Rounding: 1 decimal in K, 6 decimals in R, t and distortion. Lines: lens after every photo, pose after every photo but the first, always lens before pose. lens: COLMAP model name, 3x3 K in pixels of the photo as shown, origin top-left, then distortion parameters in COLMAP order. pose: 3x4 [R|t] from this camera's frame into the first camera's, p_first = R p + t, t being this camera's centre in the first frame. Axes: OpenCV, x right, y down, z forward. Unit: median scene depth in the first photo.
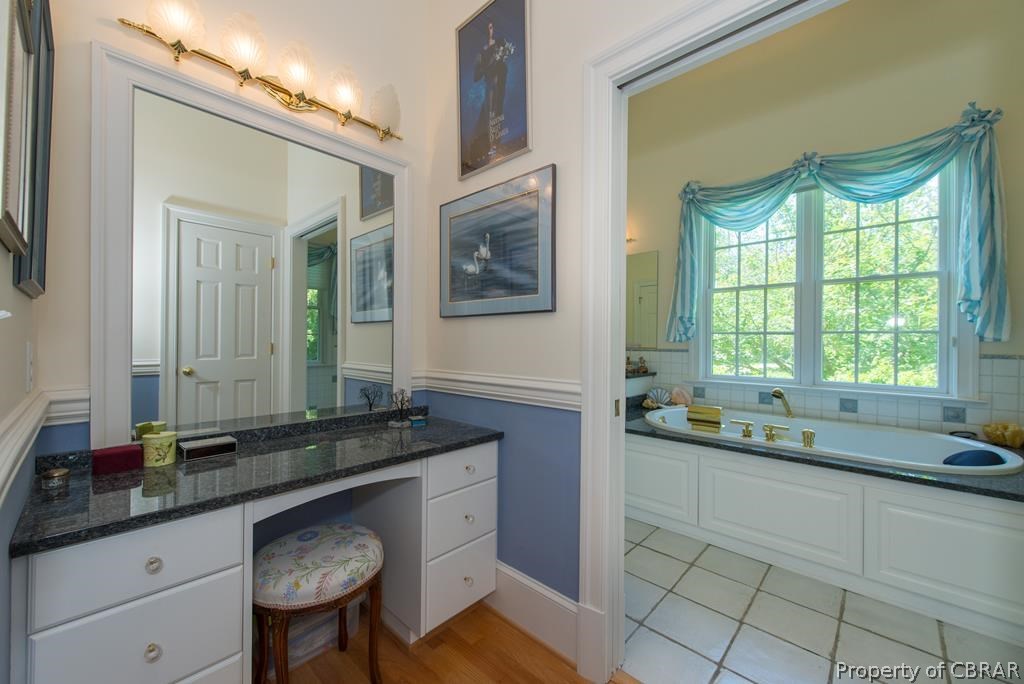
lens RADIAL K [[412.2, 0, 504.7], [0, 412.2, 343.2], [0, 0, 1]] dist [0.009566, -0.001255]
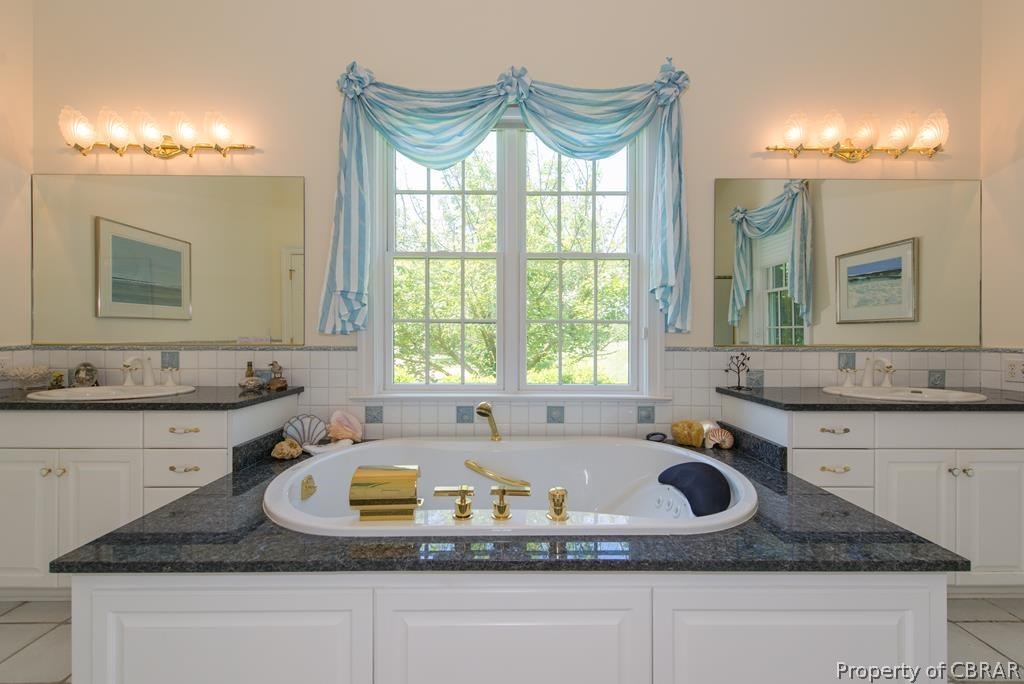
lens RADIAL K [[412.2, 0, 513.7], [0, 412.2, 338.1], [0, 0, 1]] dist [0.009566, -0.001255]
pose [[0.720011, -0.009821, 0.693893, 0.208189], [0.005208, 0.999948, 0.008748, -0.001438], [-0.693943, -0.002684, 0.720025, 0.442133]]
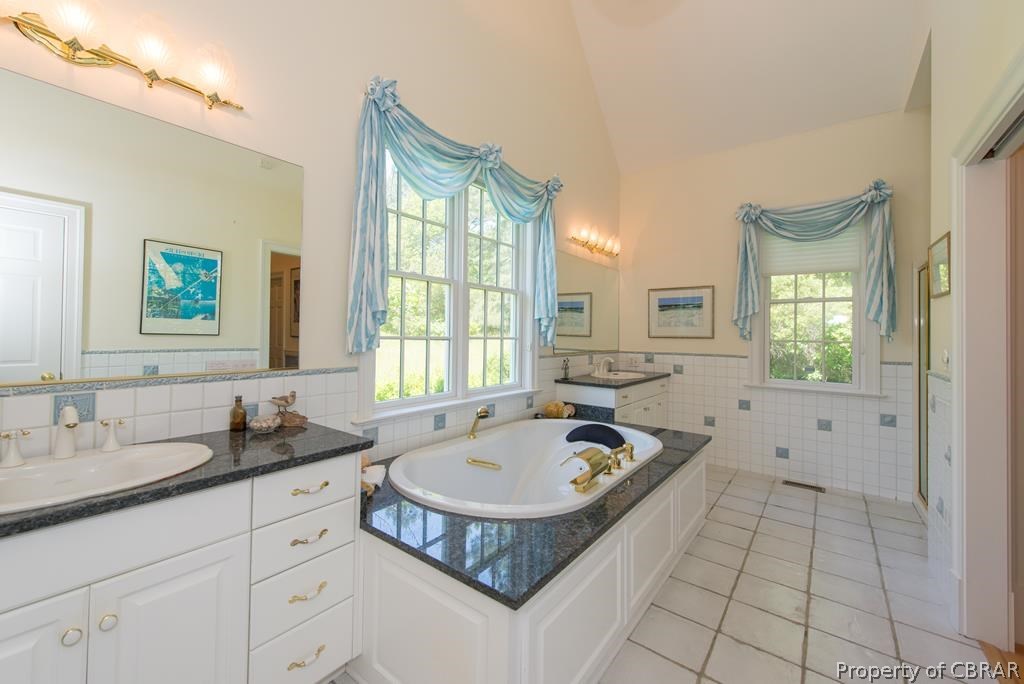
lens RADIAL K [[412.2, 0, 509.0], [0, 412.2, 330.0], [0, 0, 1]] dist [0.009566, -0.001255]
pose [[-0.098715, -0.003860, 0.995108, -0.159765], [-0.018584, 0.999825, 0.002035, -0.045745], [-0.994942, -0.018292, -0.098769, 0.943748]]
